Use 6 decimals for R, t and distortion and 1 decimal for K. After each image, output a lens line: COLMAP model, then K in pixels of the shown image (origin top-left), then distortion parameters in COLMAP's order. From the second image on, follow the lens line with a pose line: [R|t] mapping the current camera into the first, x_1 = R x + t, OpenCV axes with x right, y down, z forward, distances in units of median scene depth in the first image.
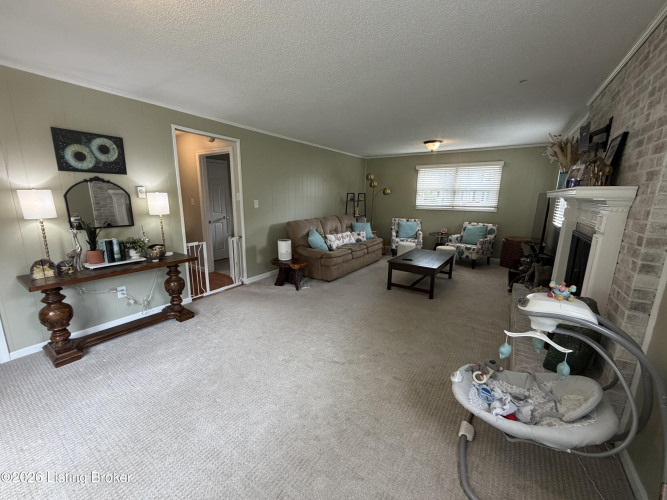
lens RADIAL K [[265.7, 0, 332.6], [0, 265.7, 250.6], [0, 0, 1]] dist [-0.000576, 0.000174]
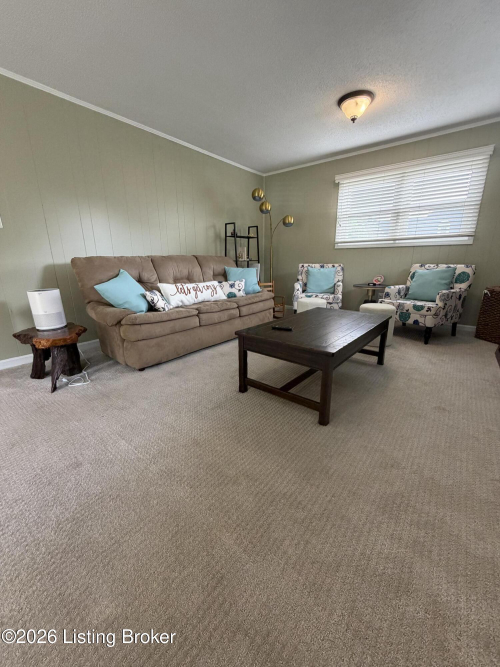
lens RADIAL K [[265.7, 0, 250.9], [0, 265.7, 335.1], [0, 0, 1]] dist [-0.000576, 0.000174]
pose [[0.996826, 0.002407, -0.079571, 0.194460], [0.003408, 0.997337, 0.072854, 0.008053], [0.079535, -0.072894, 0.994163, 0.393190]]
